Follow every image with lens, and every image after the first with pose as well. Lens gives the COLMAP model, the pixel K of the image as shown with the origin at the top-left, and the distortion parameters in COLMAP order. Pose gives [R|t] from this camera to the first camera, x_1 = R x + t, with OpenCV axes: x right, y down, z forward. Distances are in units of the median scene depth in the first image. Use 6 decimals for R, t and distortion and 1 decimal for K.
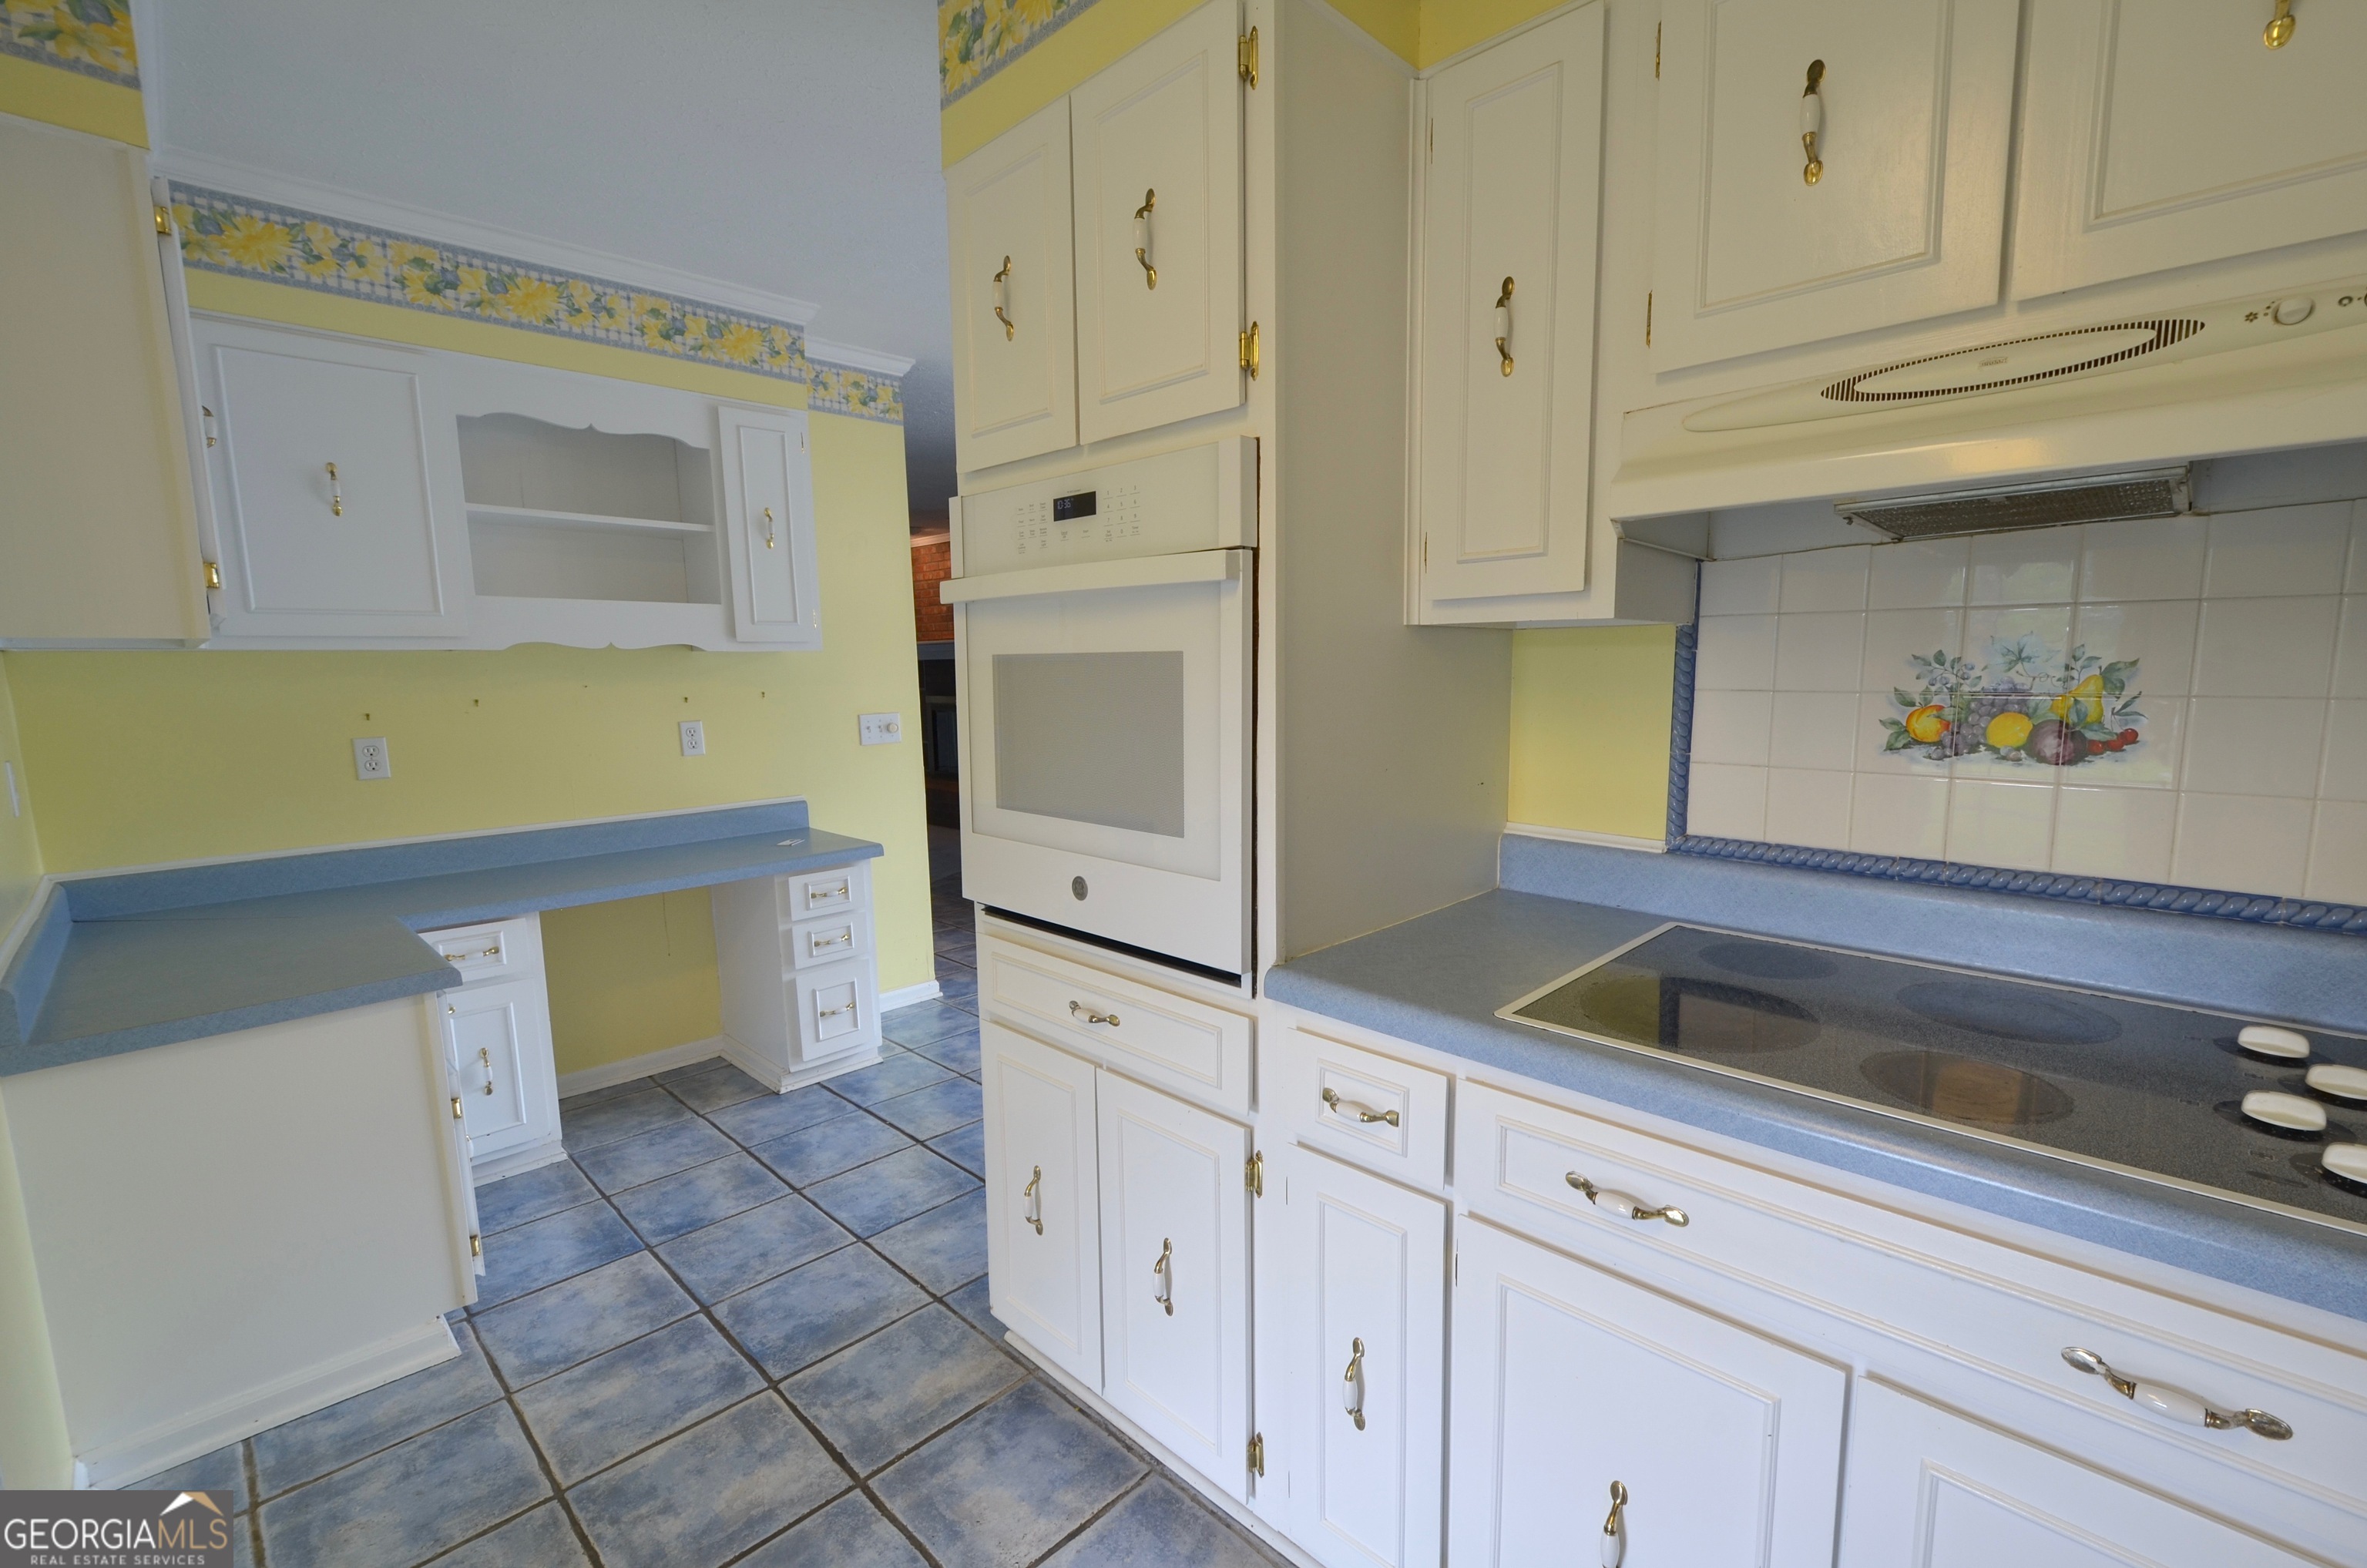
lens RADIAL K [[1019.6, 0, 1243.6], [0, 1019.6, 805.7], [0, 0, 1]] dist [0.007207, -0.000806]
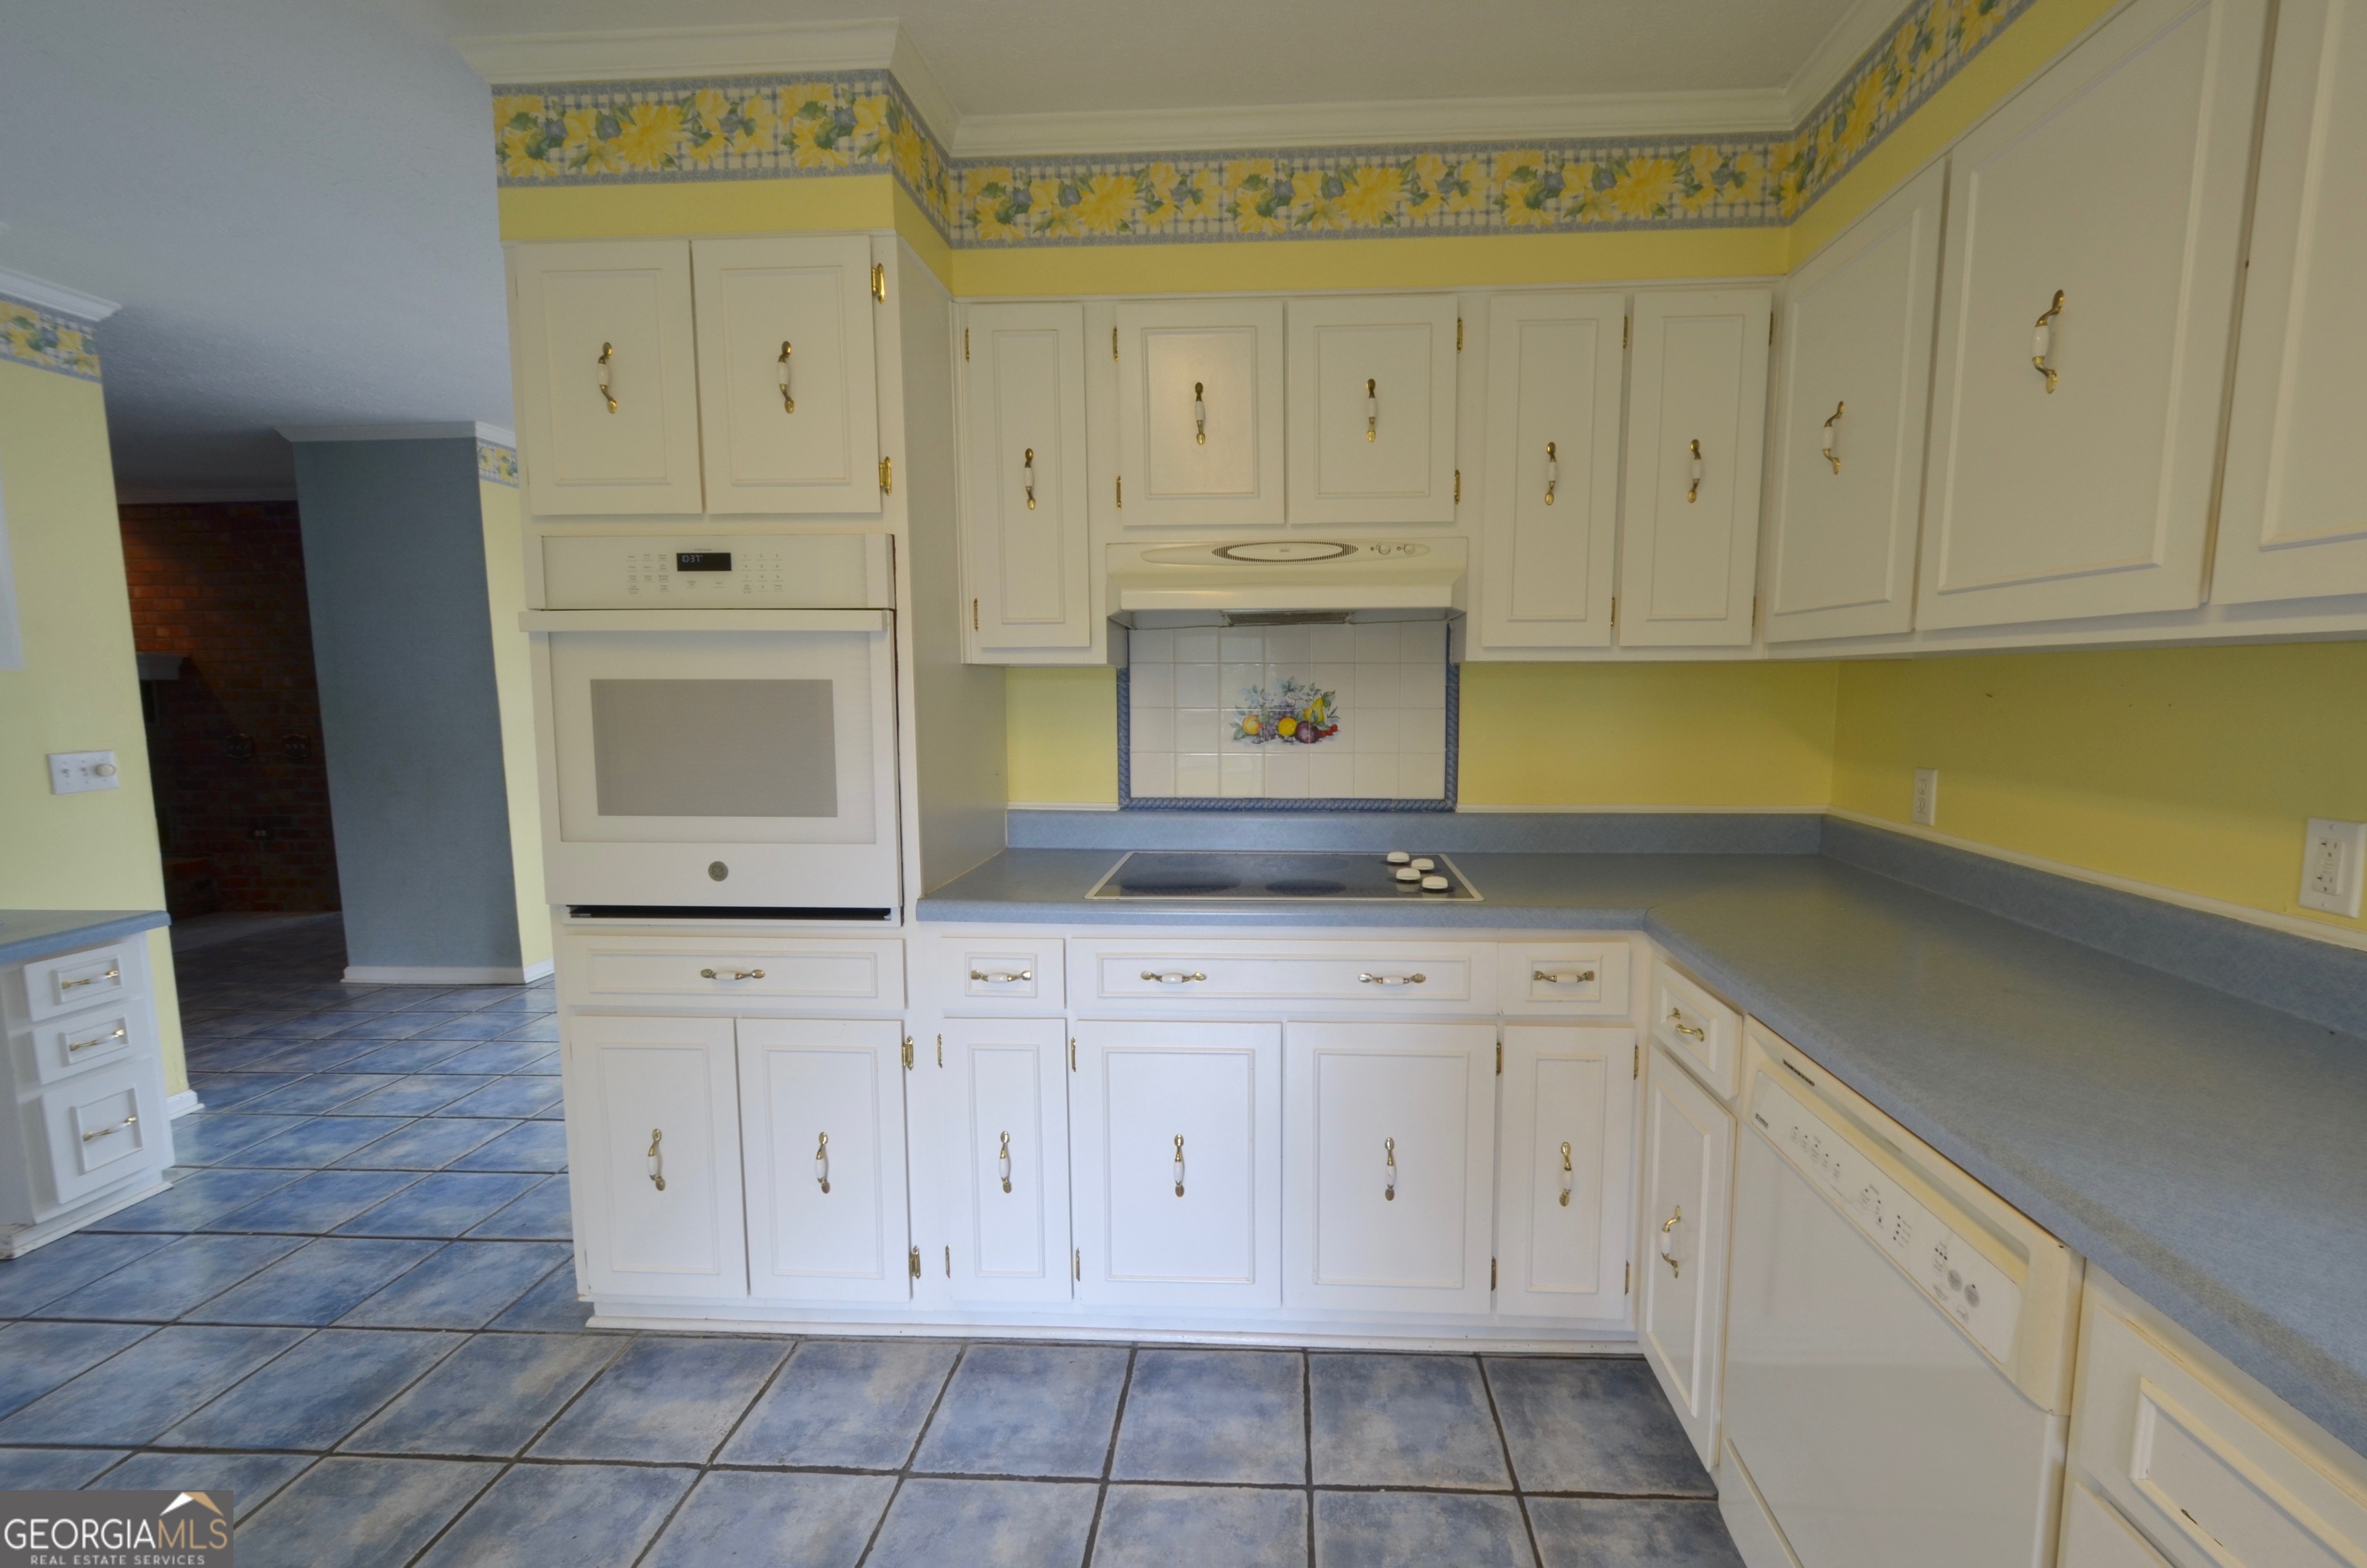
lens RADIAL K [[1053.3, 0, 1227.9], [0, 1053.3, 822.2], [0, 0, 1]] dist [-0.002111, -0.000444]
pose [[0.767782, -0.072290, 0.636620, -0.505695], [0.083090, 0.996458, 0.012942, 0.058084], [-0.635300, 0.042960, 0.771069, -0.373588]]
